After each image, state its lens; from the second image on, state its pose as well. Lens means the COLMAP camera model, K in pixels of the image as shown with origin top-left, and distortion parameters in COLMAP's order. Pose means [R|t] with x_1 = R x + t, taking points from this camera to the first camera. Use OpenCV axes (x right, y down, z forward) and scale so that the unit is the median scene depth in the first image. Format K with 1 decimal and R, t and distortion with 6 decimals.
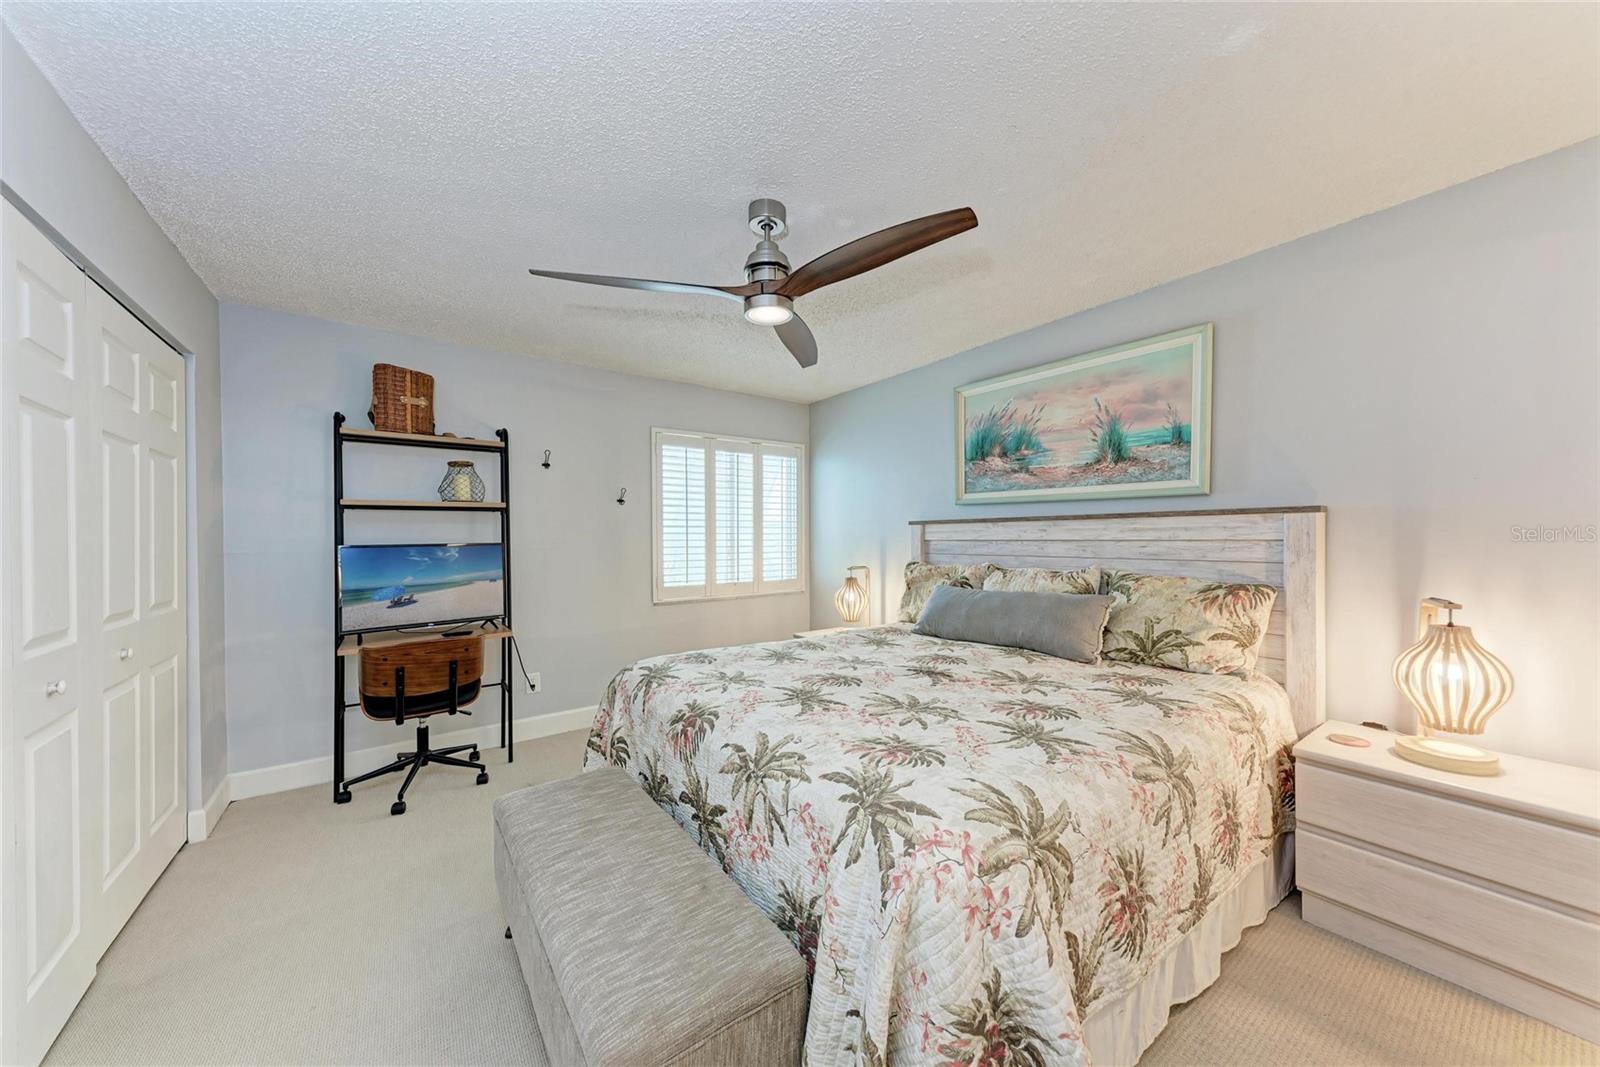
lens RADIAL K [[543.5, 0, 800.0], [0, 543.5, 533.5], [0, 0, 1]] dist [-0.000143, -0.002660]
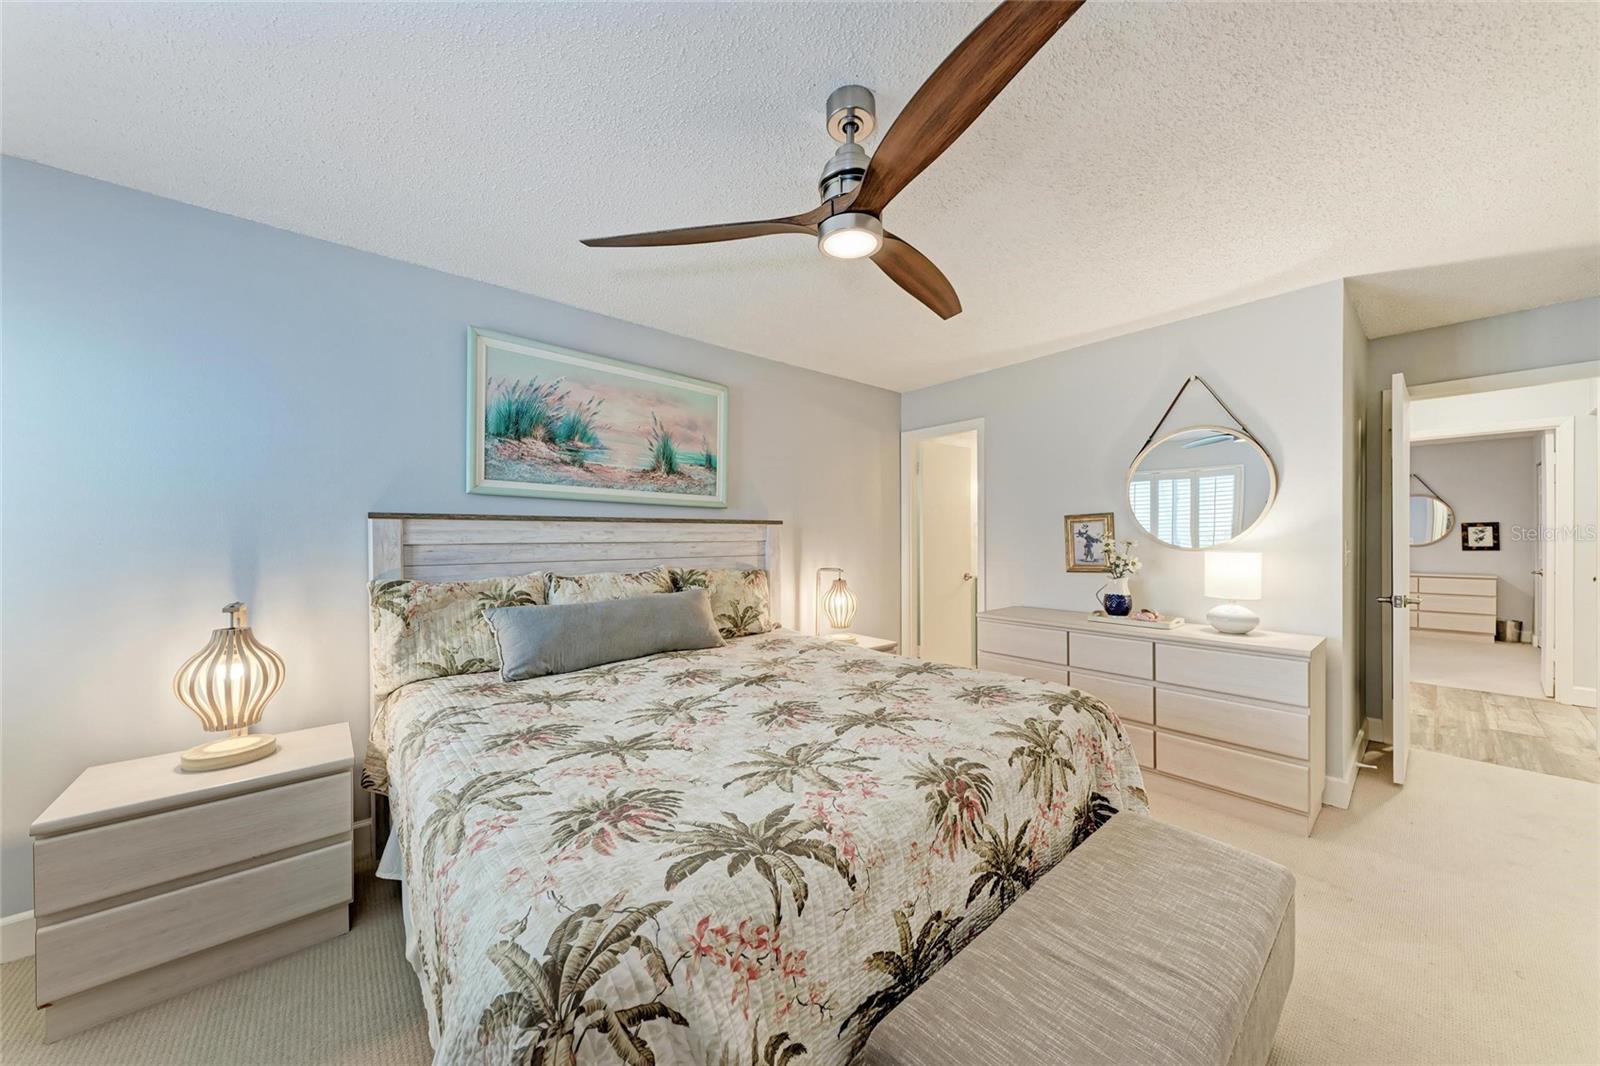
lens RADIAL K [[546.1, 0, 807.4], [0, 546.1, 539.6], [0, 0, 1]] dist [0.012521, -0.002706]
pose [[-0.088999, 0.002927, 0.996027, -0.561403], [-0.002785, 0.999991, -0.003188, 0.009647], [-0.996028, -0.003057, -0.088990, 0.776100]]
